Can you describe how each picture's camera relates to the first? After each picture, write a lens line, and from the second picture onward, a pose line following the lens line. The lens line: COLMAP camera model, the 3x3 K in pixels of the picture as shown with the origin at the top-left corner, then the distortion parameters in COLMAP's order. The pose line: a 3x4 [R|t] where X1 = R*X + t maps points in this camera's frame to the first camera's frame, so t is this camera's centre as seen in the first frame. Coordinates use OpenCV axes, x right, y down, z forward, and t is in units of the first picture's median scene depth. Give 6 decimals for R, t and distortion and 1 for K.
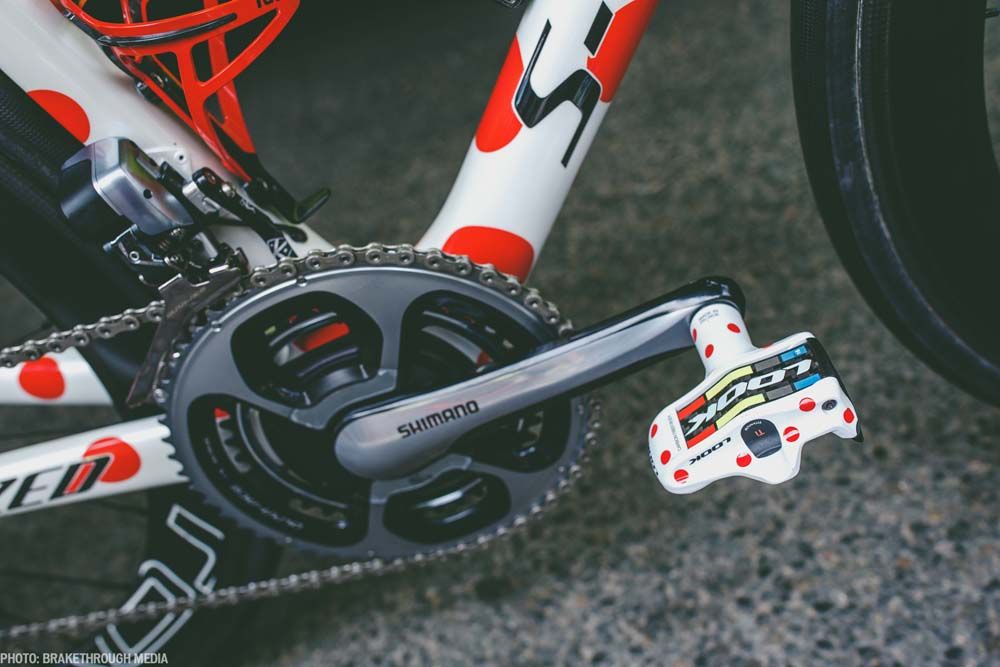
lens RADIAL K [[998.8, 0, 478.2], [0, 998.8, 331.5], [0, 0, 1]] dist [0.001545, 0.001457]
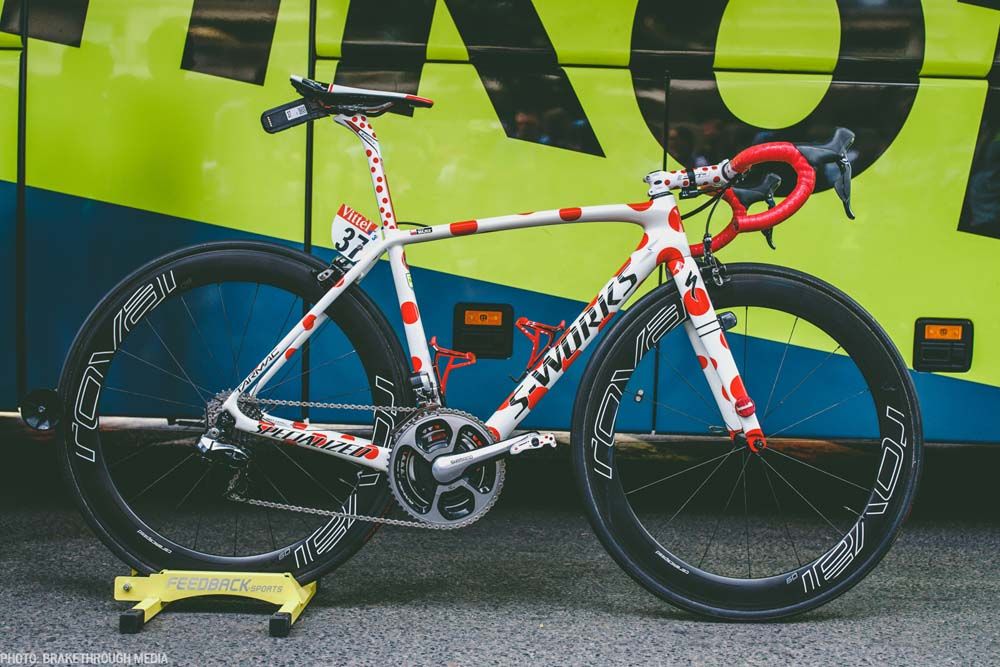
lens RADIAL K [[1003.3, 0, 519.1], [0, 1003.3, 320.3], [0, 0, 1]] dist [-0.001917, -0.001239]
pose [[0.929714, 0.364281, -0.054145, 0.186428], [-0.301084, 0.667146, -0.681370, 2.543900], [-0.212088, 0.649781, 0.729934, -2.481323]]
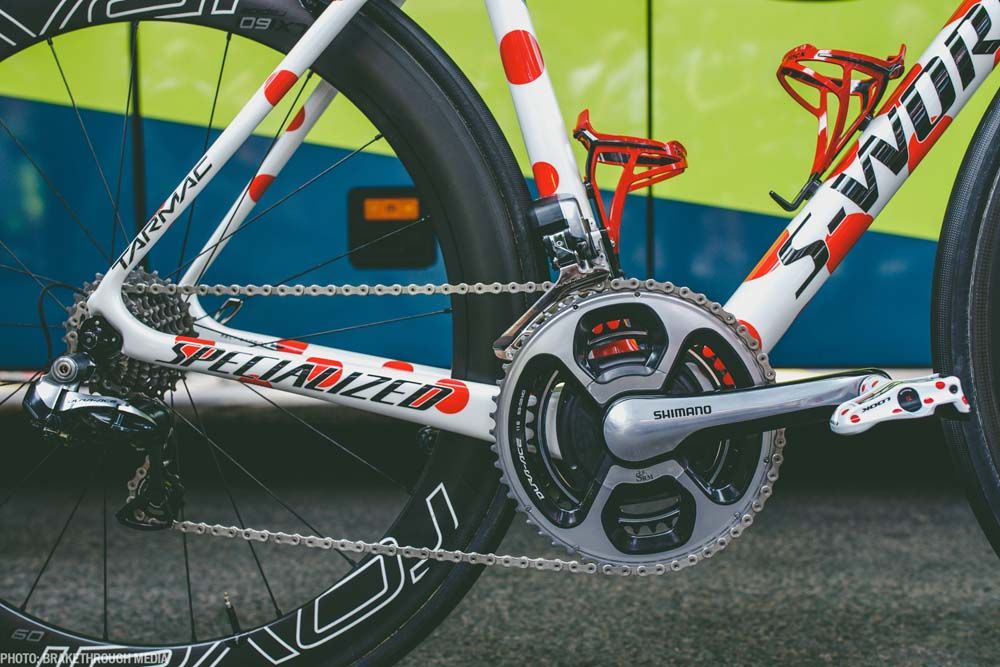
lens RADIAL K [[960.7, 0, 500.0], [0, 960.7, 333.5], [0, 0, 1]] dist [0.001324, 0.001629]
pose [[0.940460, 0.311105, -0.136923, -0.153617], [-0.328070, 0.725448, -0.605058, 1.087407], [-0.088907, 0.613954, 0.784319, -0.229032]]
